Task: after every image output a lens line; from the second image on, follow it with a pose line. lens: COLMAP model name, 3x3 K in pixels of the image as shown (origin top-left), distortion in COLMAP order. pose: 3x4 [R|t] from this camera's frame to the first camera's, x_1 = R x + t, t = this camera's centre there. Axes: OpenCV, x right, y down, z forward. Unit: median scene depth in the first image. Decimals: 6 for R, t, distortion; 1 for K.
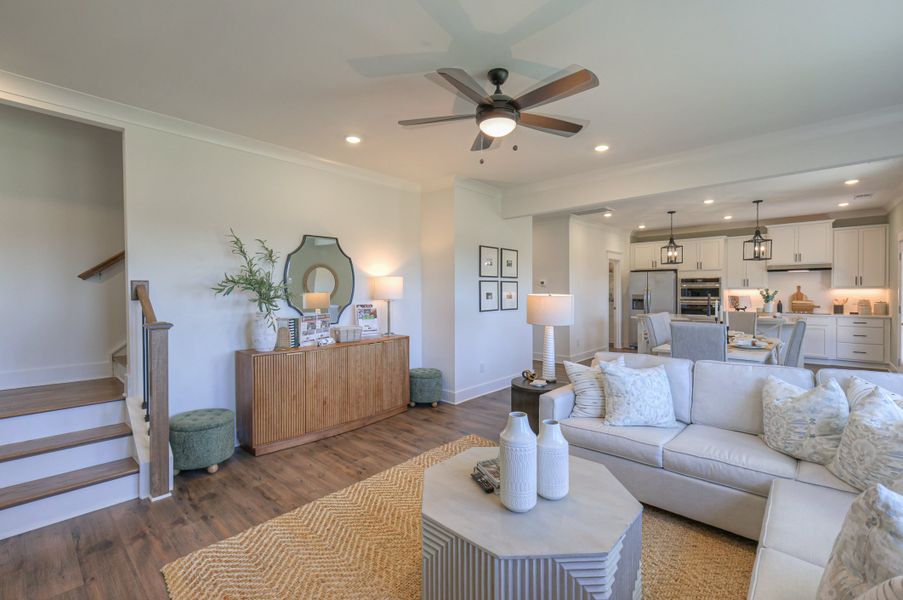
lens RADIAL K [[391.7, 0, 452.5], [0, 391.7, 296.6], [0, 0, 1]] dist [-0.000234, -0.000307]
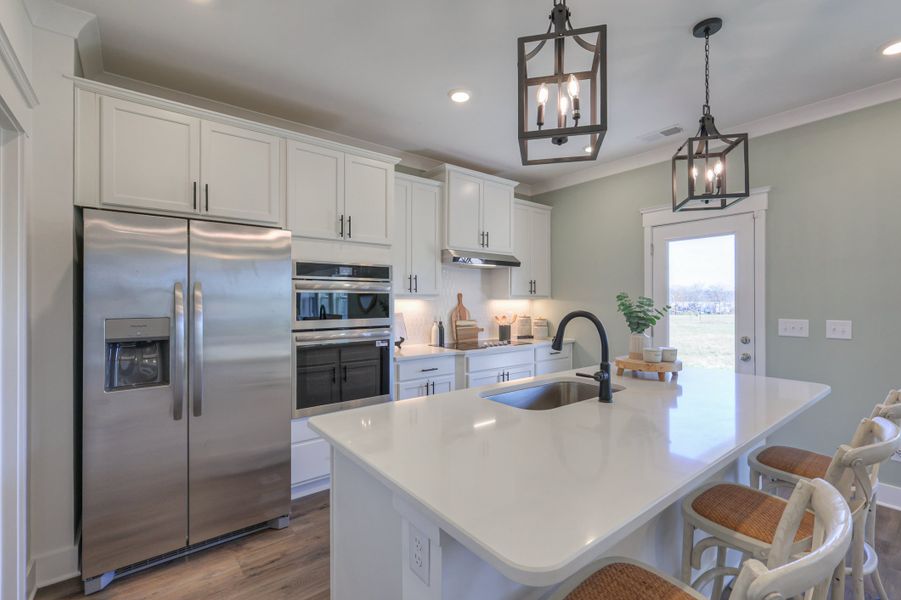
lens RADIAL K [[397.3, 0, 452.8], [0, 397.3, 299.6], [0, 0, 1]] dist [-0.001196, 0.000721]
pose [[0.166508, 0.010971, 0.985979, 0.357383], [0.013611, 0.999817, -0.013424, -0.012423], [-0.985946, 0.015655, 0.166328, 0.988495]]
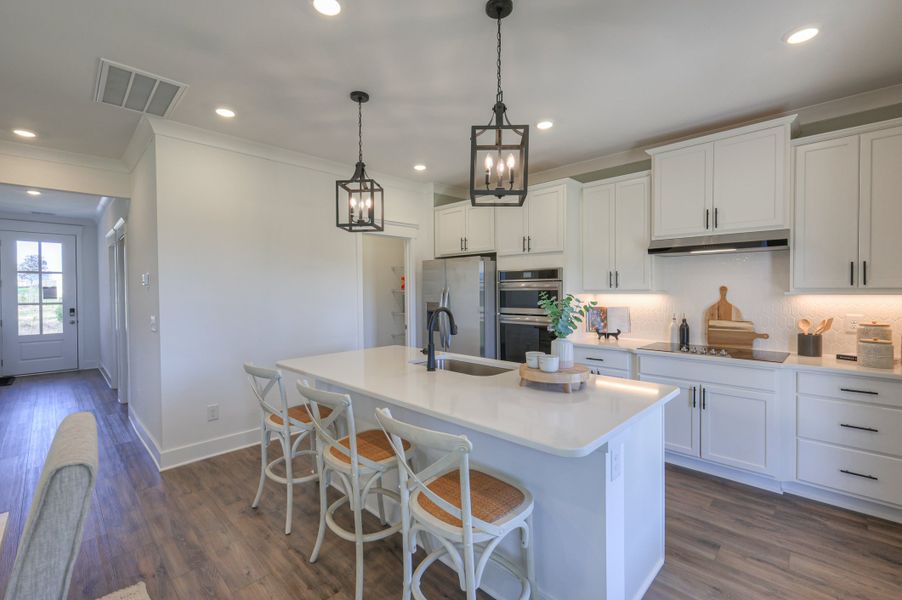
lens RADIAL K [[391.3, 0, 452.0], [0, 391.3, 296.6], [0, 0, 1]] dist [-0.000234, -0.000307]
pose [[0.999203, 0.002133, -0.039852, 0.645473], [-0.002068, 0.999996, 0.001669, -0.017281], [0.039856, -0.001585, 0.999204, 0.594199]]
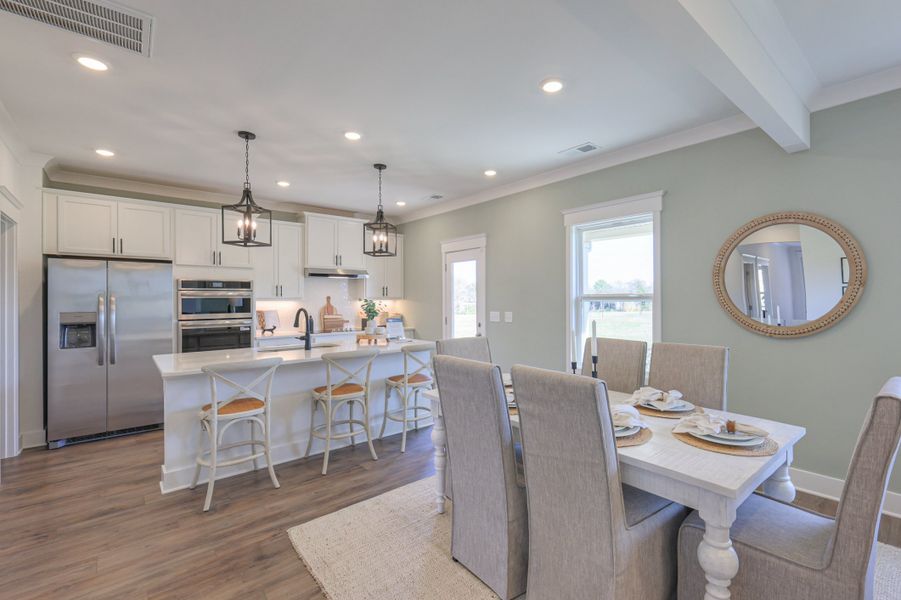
lens RADIAL K [[406.6, 0, 481.7], [0, 406.6, 297.3], [0, 0, 1]] dist [0.003227, 0.000105]
pose [[0.105981, 0.010936, 0.994308, 0.103336], [0.019068, 0.999733, -0.013028, -0.009325], [-0.994185, 0.020340, 0.105744, 0.650451]]
